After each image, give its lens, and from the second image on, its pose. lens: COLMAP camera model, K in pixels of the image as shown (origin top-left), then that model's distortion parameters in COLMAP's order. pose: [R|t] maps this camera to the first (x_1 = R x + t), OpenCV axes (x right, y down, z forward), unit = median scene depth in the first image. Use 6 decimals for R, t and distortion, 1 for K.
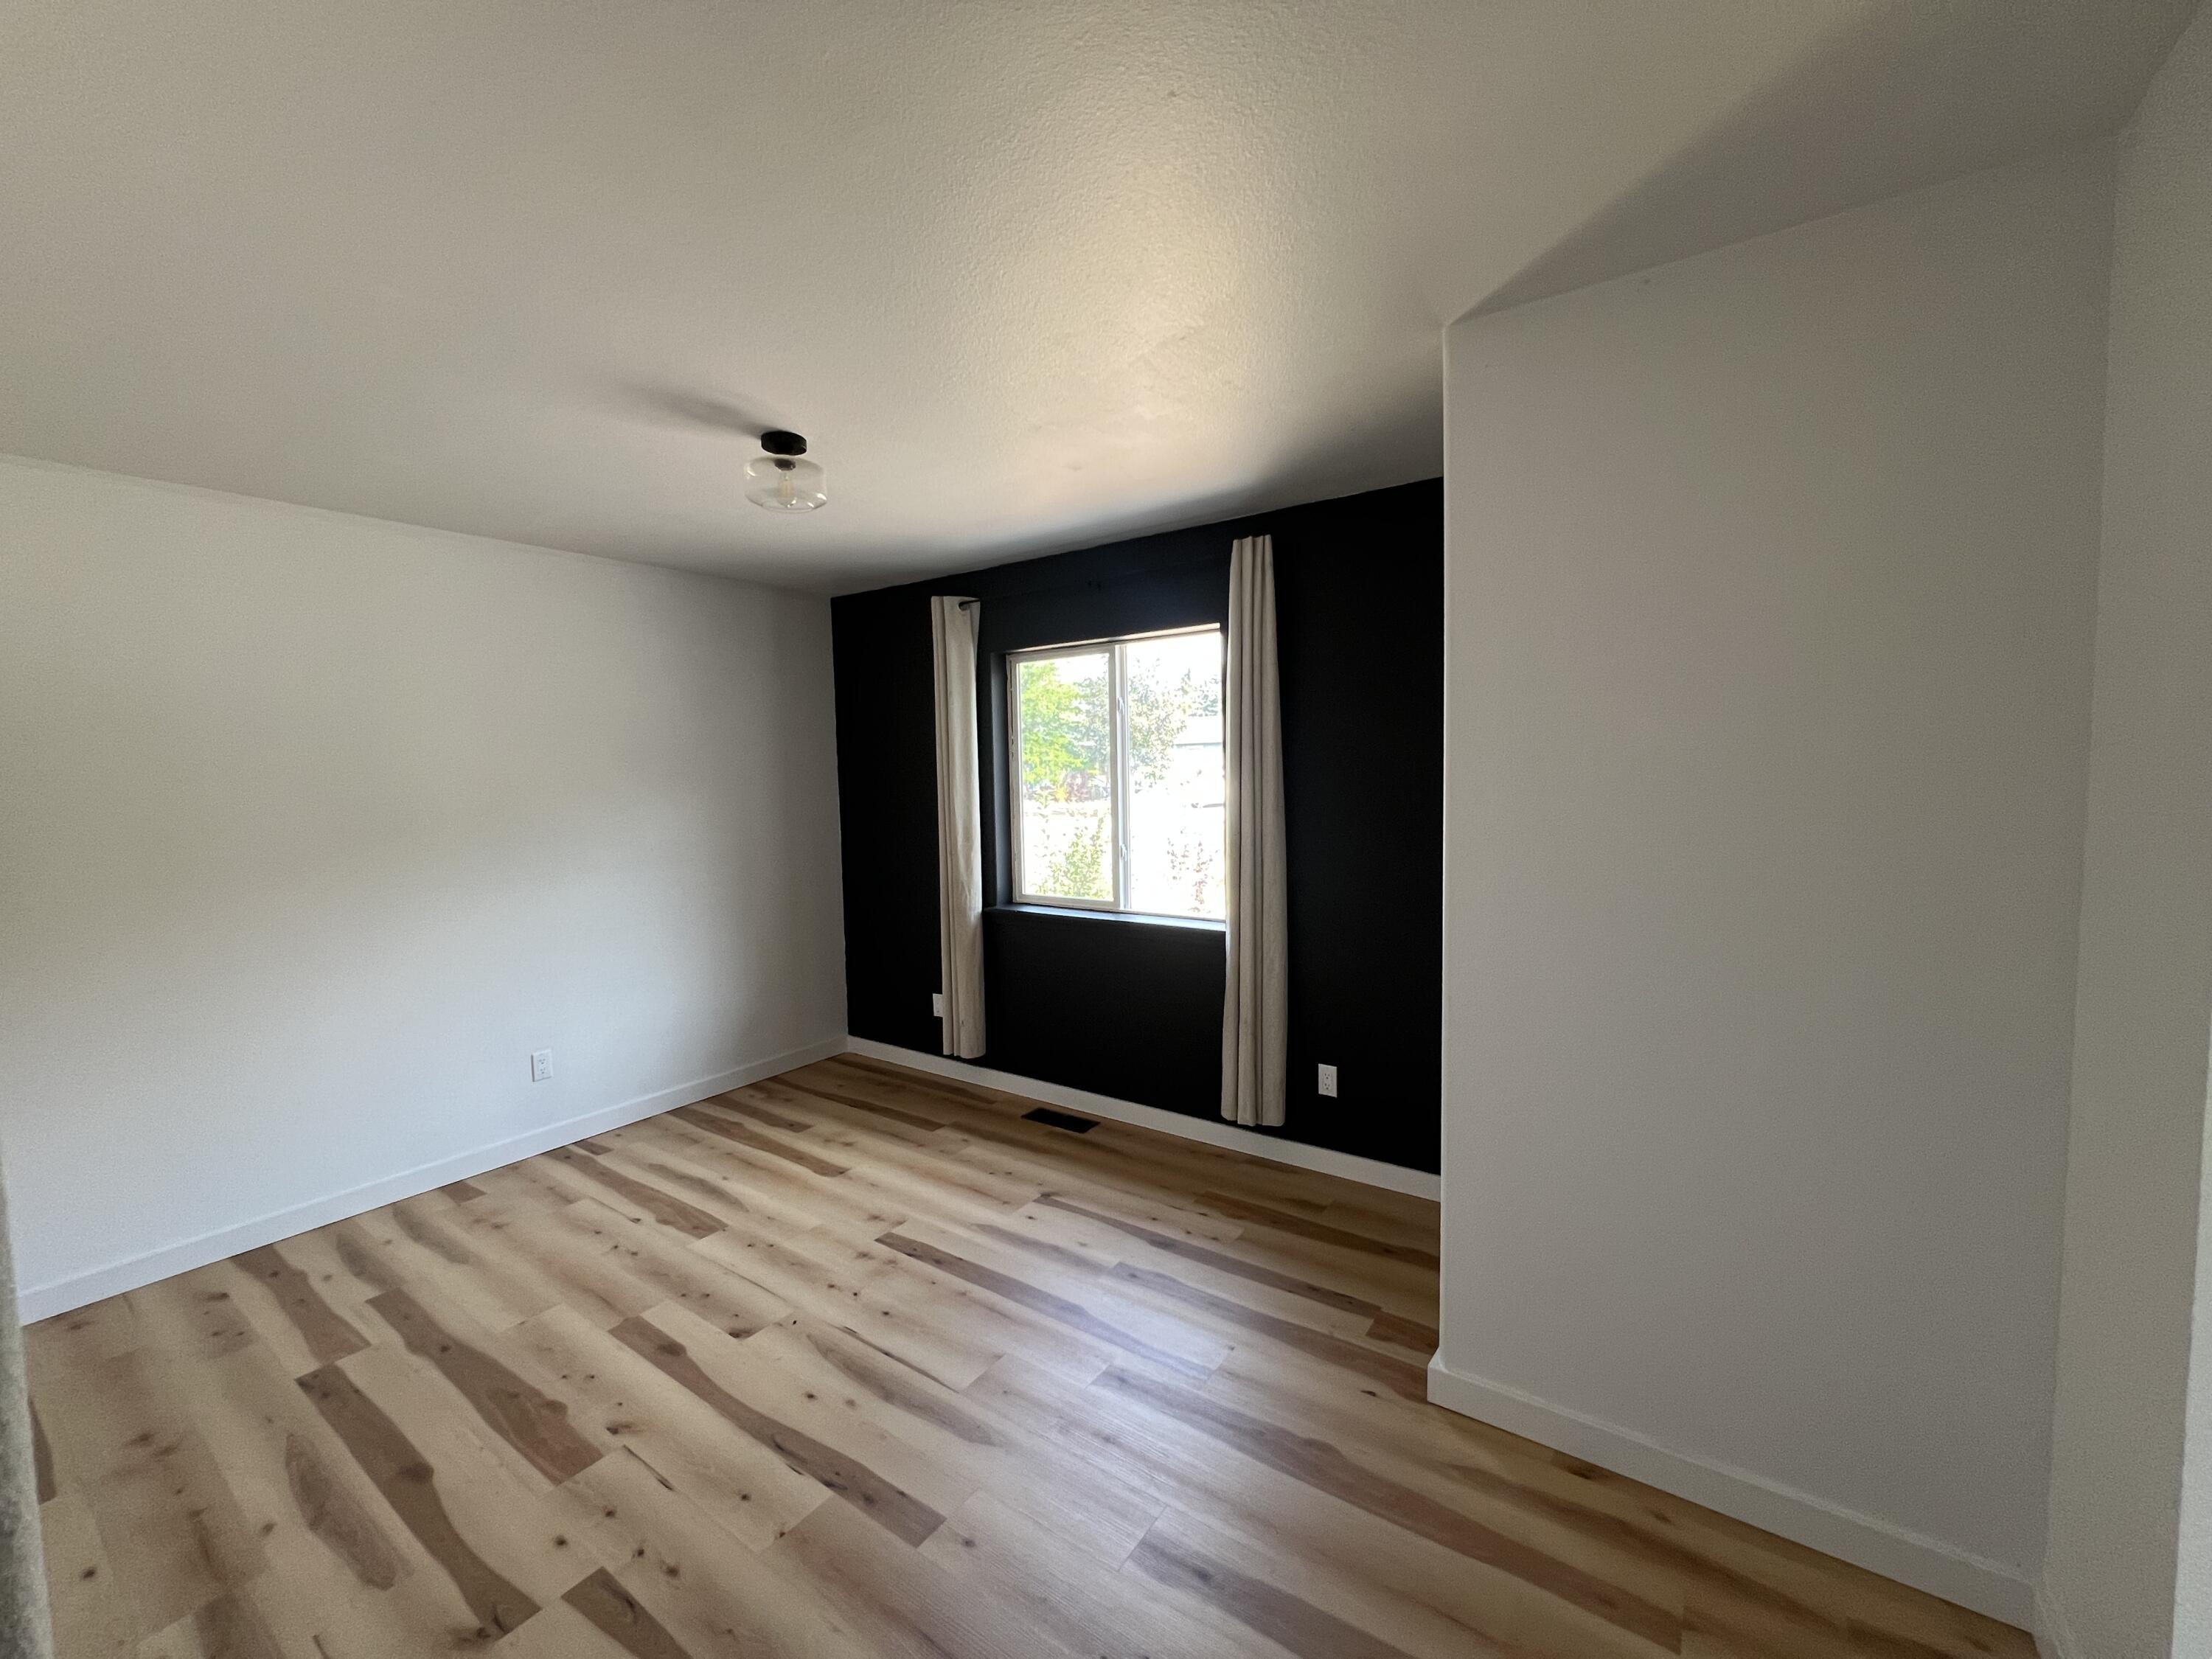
lens RADIAL K [[901.1, 0, 1106.0], [0, 901.1, 829.5], [0, 0, 1]] dist [-0.001580, 0.000426]
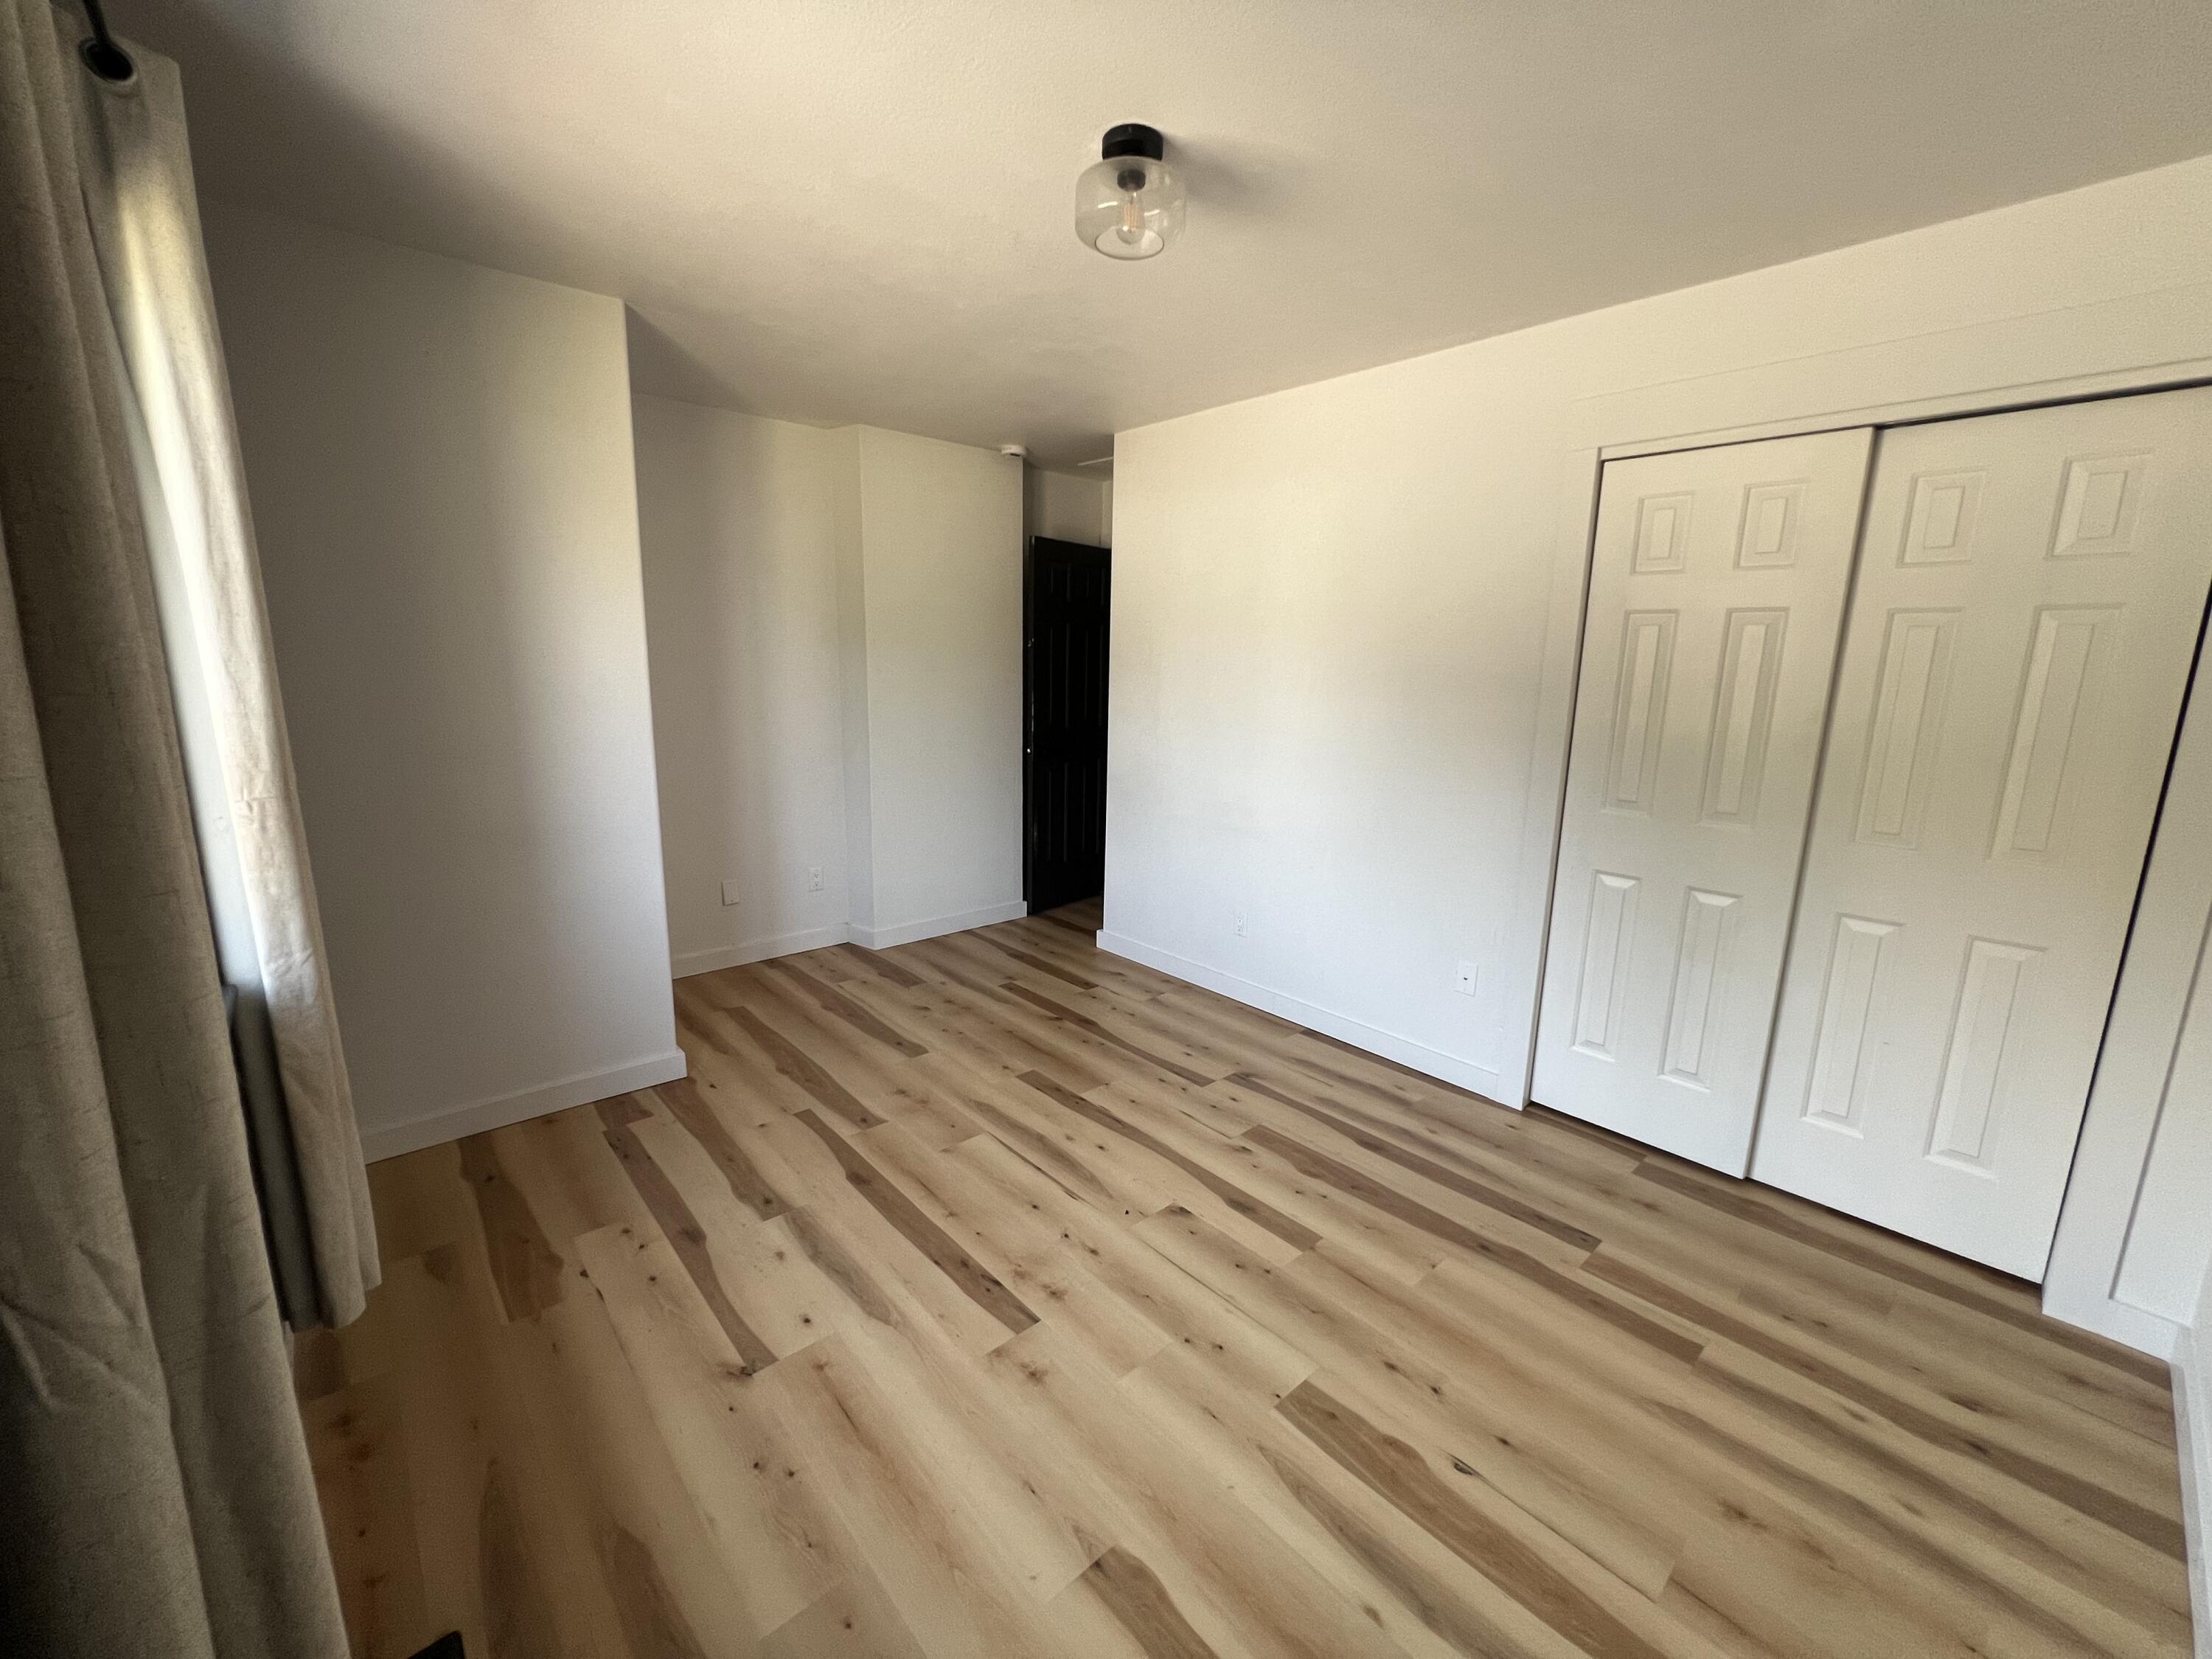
lens RADIAL K [[901.1, 0, 1106.0], [0, 901.1, 829.5], [0, 0, 1]] dist [-0.001580, 0.000426]
pose [[-0.974679, -0.040498, 0.219912, -0.476433], [0.015350, 0.969024, 0.246487, -0.078898], [-0.223082, 0.243622, -0.943866, 1.665261]]
